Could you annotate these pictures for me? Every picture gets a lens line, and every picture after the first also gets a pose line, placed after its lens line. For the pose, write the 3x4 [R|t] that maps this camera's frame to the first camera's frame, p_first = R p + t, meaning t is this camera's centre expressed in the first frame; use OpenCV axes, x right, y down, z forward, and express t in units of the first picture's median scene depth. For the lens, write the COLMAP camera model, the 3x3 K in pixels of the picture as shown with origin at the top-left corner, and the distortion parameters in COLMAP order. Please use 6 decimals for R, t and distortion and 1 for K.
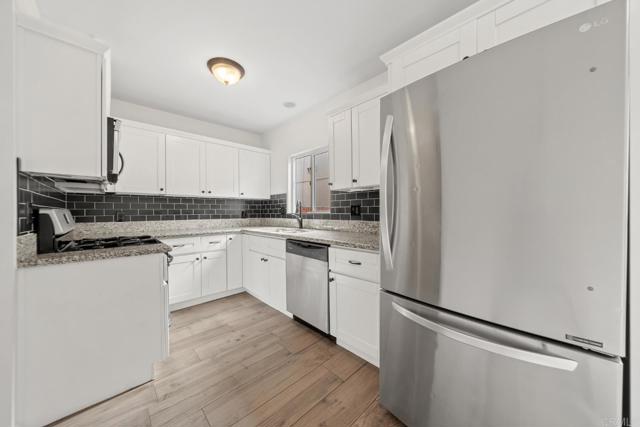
lens RADIAL K [[220.5, 0, 319.5], [0, 220.5, 215.0], [0, 0, 1]] dist [-0.005103, -0.000240]
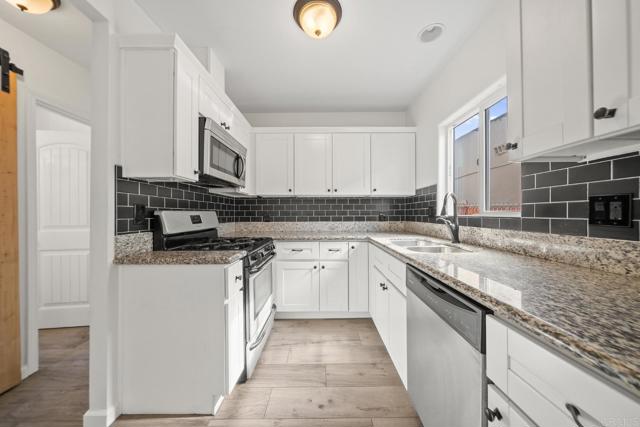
lens RADIAL K [[220.5, 0, 321.3], [0, 220.5, 214.1], [0, 0, 1]] dist [-0.005103, -0.000240]
pose [[0.724747, 0.004624, -0.689000, 0.062442], [-0.010129, 0.999941, -0.003945, -0.007551], [0.688941, 0.009838, 0.724751, 0.382945]]
